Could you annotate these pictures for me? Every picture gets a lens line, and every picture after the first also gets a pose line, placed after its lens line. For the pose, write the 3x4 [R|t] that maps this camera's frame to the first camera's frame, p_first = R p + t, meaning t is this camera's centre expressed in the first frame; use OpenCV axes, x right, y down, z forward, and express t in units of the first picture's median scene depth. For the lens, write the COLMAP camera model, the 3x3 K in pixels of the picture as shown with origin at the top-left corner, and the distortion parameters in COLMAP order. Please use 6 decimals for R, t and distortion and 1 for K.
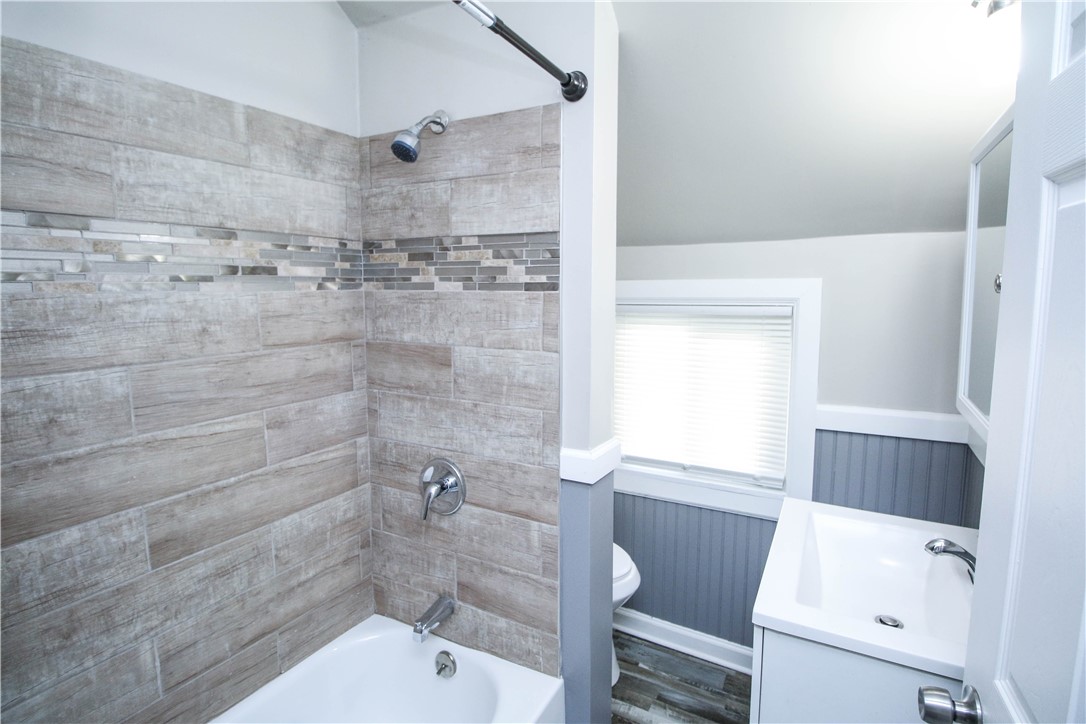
lens RADIAL K [[563.6, 0, 539.1], [0, 563.6, 351.0], [0, 0, 1]] dist [0.005349, -0.017866]
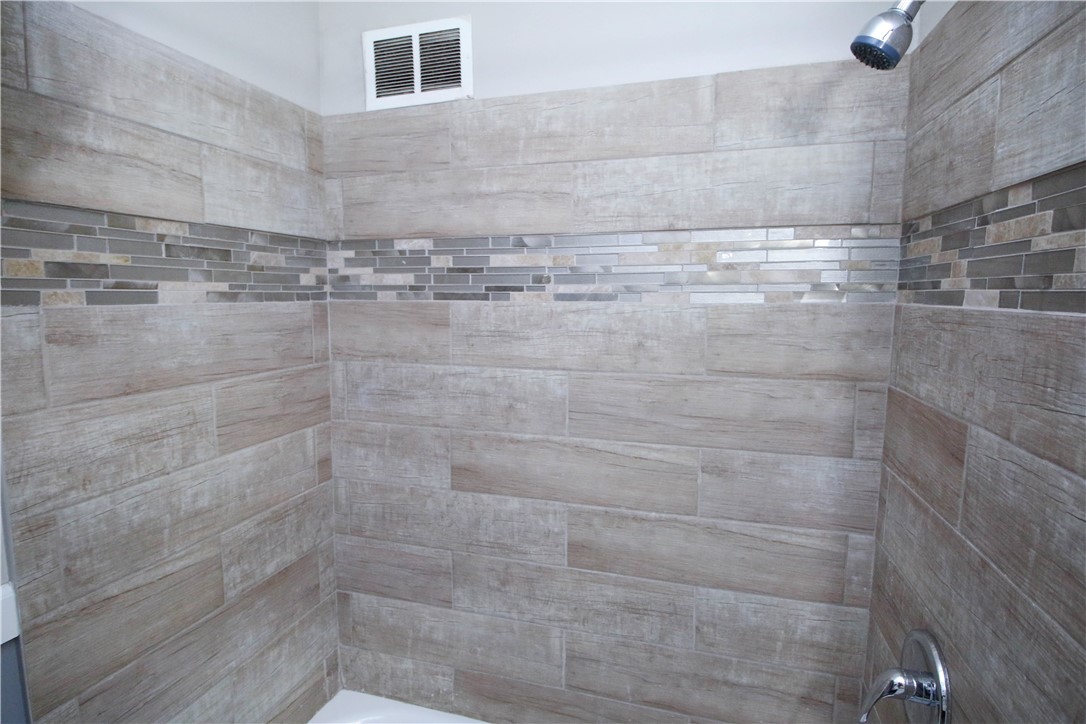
lens RADIAL K [[563.6, 0, 539.1], [0, 563.6, 351.0], [0, 0, 1]] dist [0.005349, -0.017866]
pose [[0.215138, 0.097958, -0.971658, 0.255300], [-0.111238, 0.990939, 0.075273, -0.074062], [0.970228, 0.091892, 0.224085, 0.609498]]
